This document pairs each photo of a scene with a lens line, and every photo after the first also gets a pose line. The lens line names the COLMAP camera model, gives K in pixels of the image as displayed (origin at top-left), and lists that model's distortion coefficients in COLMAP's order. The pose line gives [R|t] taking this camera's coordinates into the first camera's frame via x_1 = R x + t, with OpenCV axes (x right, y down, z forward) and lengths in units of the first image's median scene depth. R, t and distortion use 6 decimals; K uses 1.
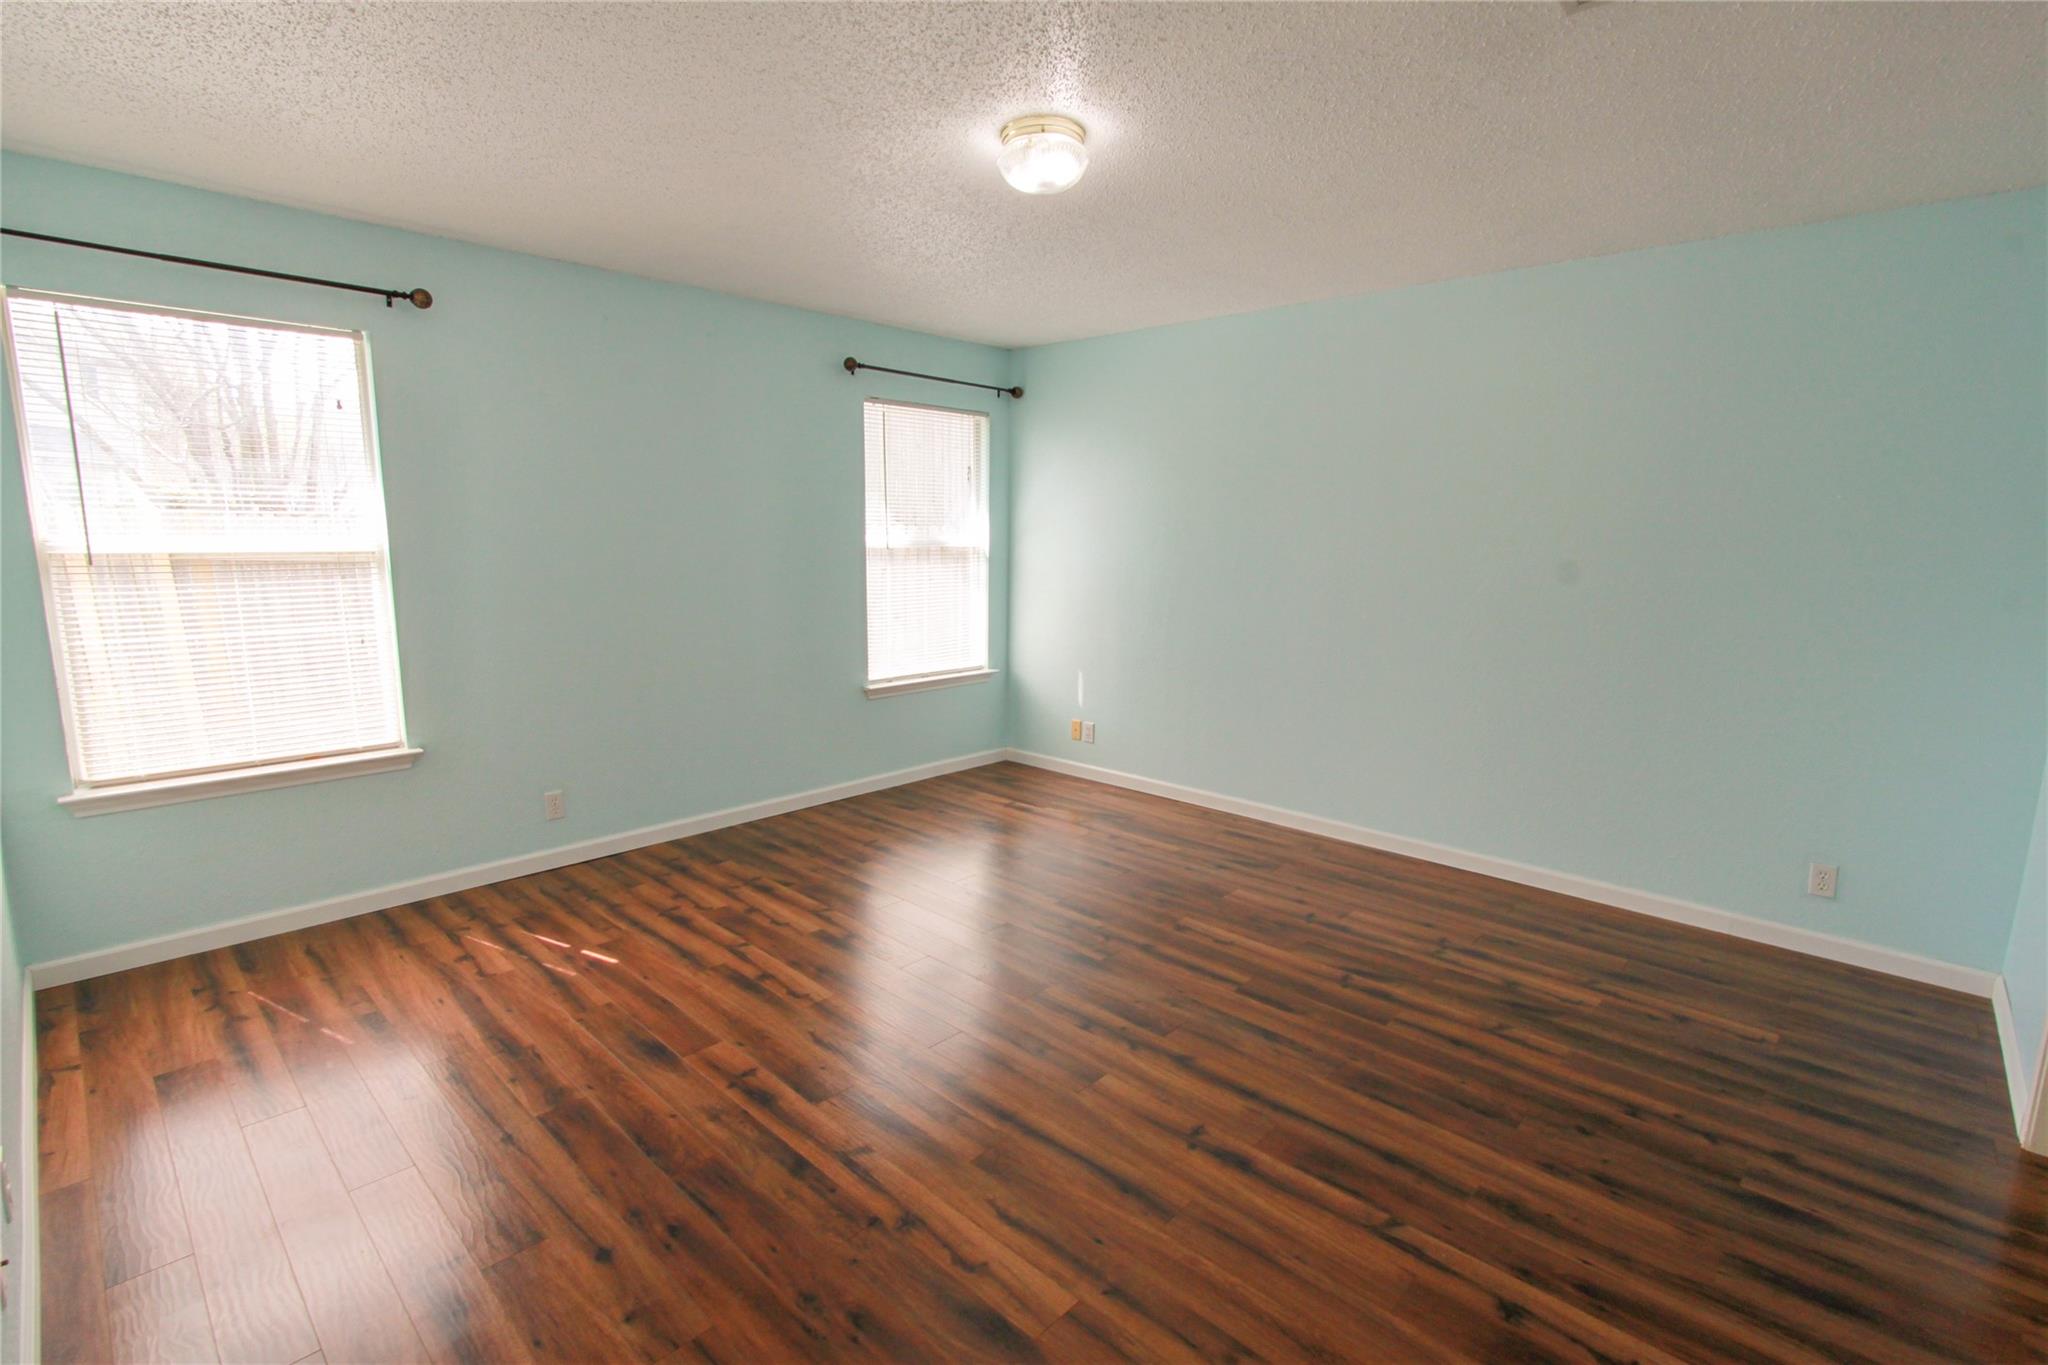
lens RADIAL K [[940.4, 0, 1019.6], [0, 940.4, 691.0], [0, 0, 1]] dist [-0.023442, 0.004382]
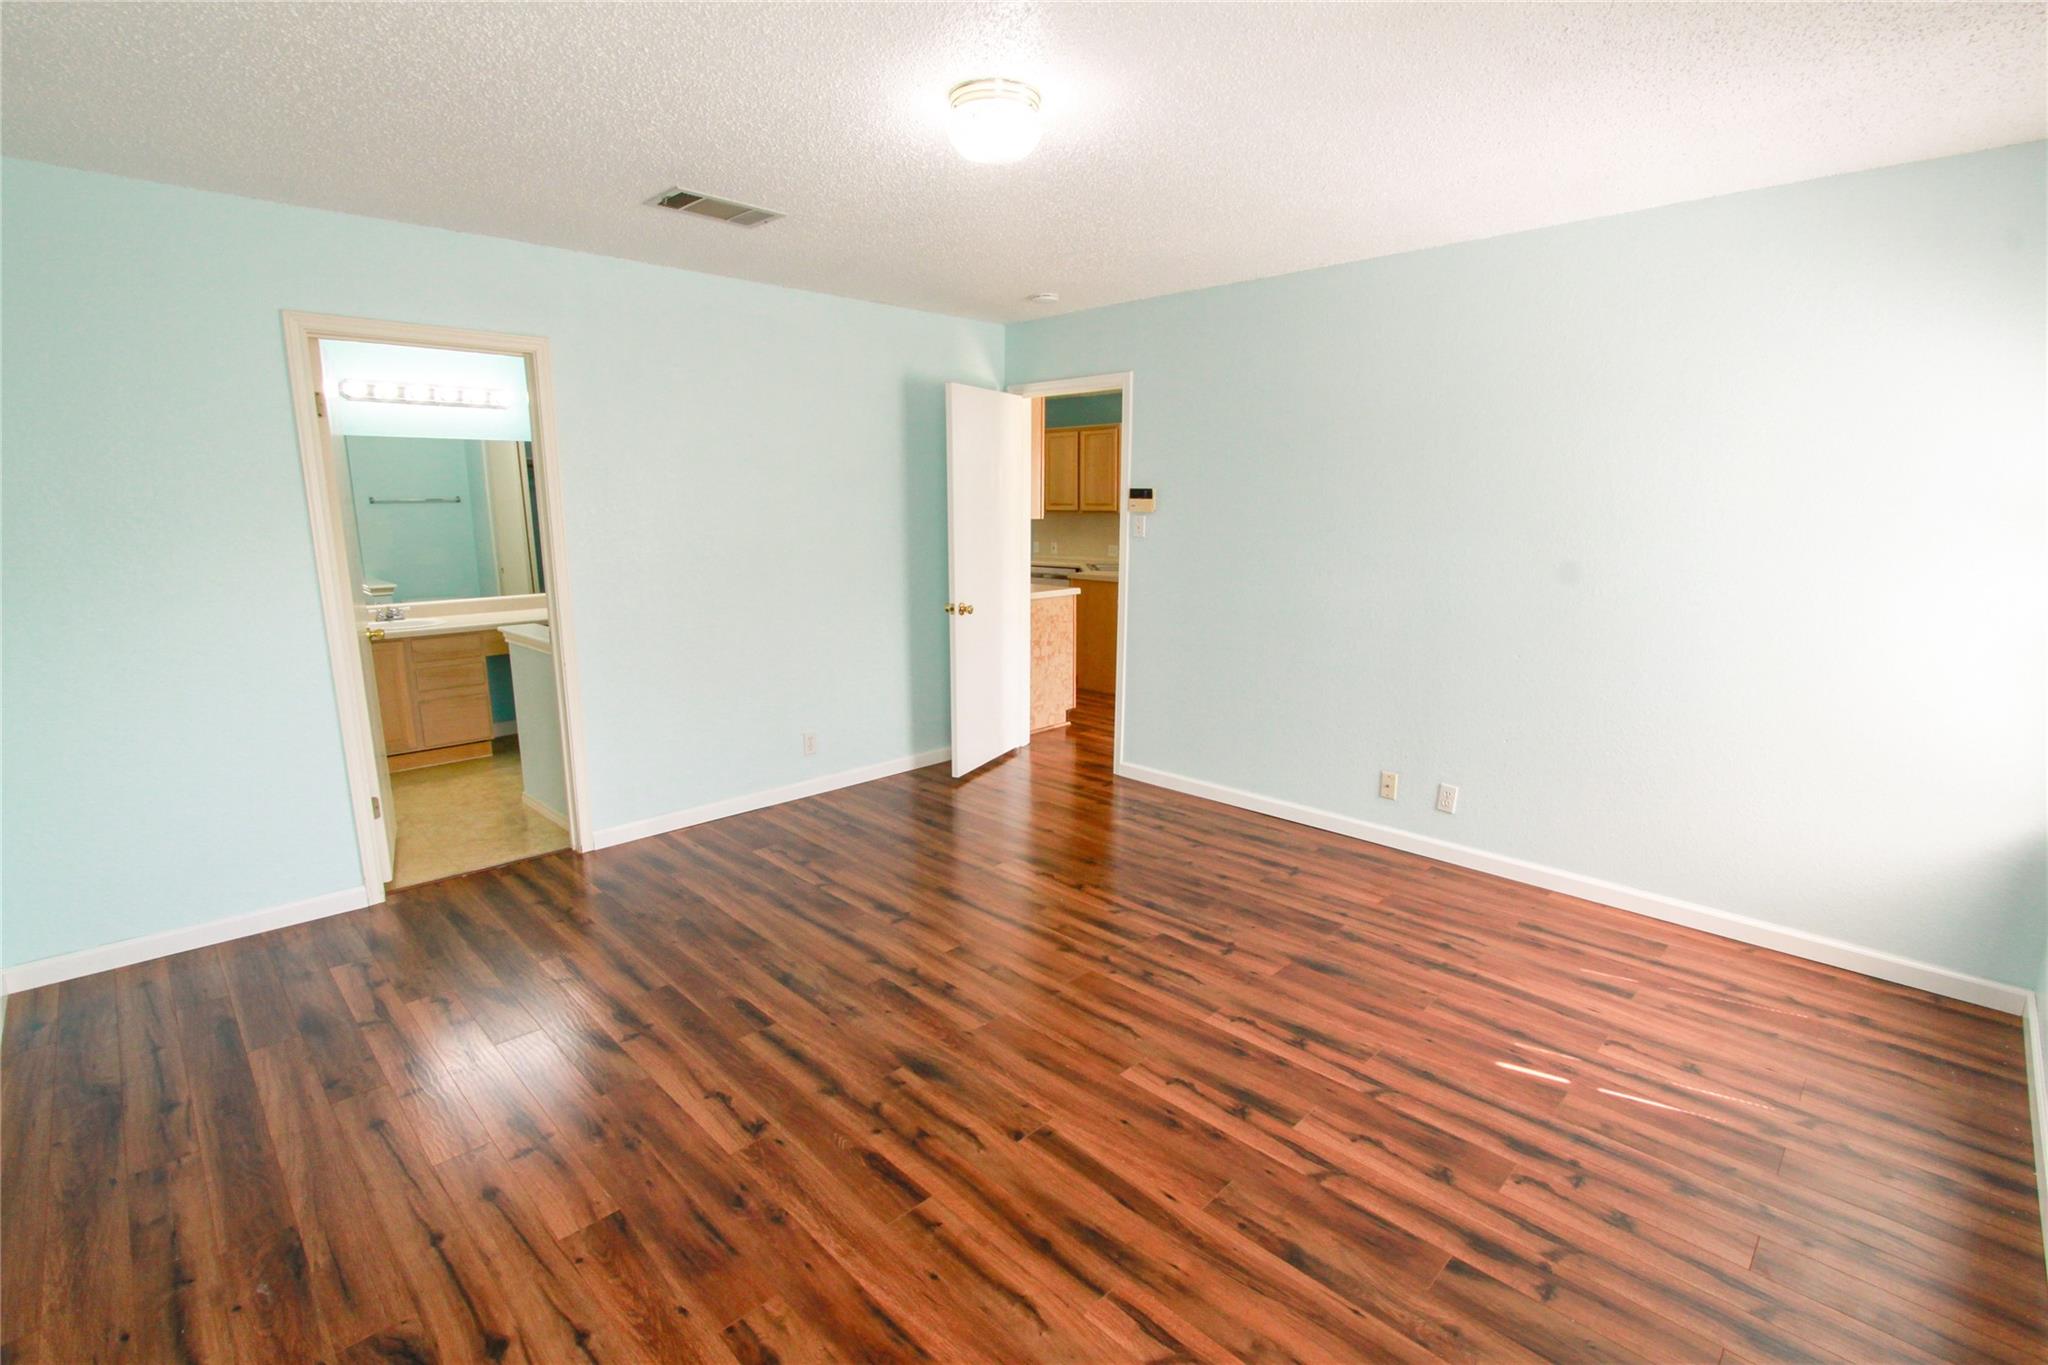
lens RADIAL K [[940.4, 0, 1019.6], [0, 940.4, 691.0], [0, 0, 1]] dist [-0.023442, 0.004382]
pose [[-0.999321, -0.020243, 0.030790, -0.034442], [-0.007922, 0.934066, 0.357013, -0.327532], [-0.035987, 0.356526, -0.933592, 1.796545]]
